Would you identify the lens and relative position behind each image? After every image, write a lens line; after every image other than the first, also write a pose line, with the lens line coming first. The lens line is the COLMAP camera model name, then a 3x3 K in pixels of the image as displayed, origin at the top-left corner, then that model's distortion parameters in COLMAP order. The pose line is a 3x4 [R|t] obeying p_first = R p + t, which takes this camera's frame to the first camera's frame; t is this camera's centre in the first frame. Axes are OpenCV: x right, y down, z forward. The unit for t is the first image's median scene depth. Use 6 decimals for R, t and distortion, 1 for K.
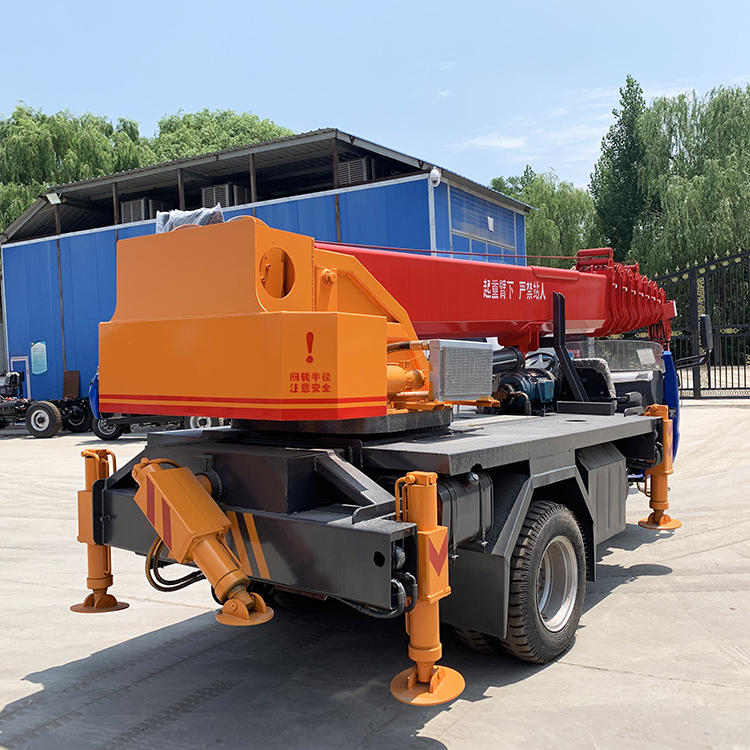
lens RADIAL K [[721.8, 0, 375.0], [0, 721.8, 375.0], [0, 0, 1]] dist [0.106358, -0.242140]
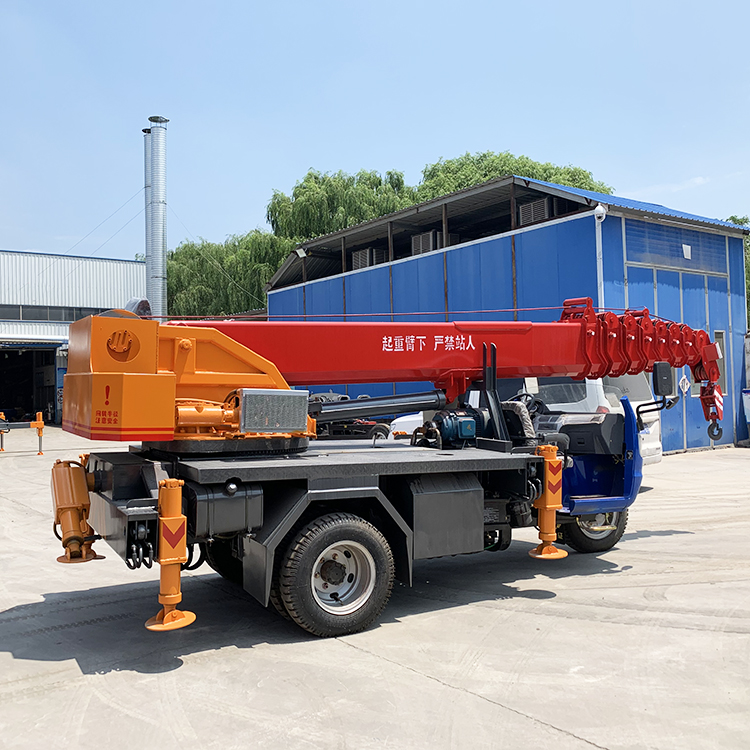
lens RADIAL K [[721.8, 0, 375.0], [0, 721.8, 375.0], [0, 0, 1]] dist [0.106358, -0.242140]
pose [[0.907496, 0.011392, -0.419905, 0.211338], [-0.025372, 0.999294, -0.027723, -0.010012], [0.419293, 0.035812, 0.907144, -0.040652]]
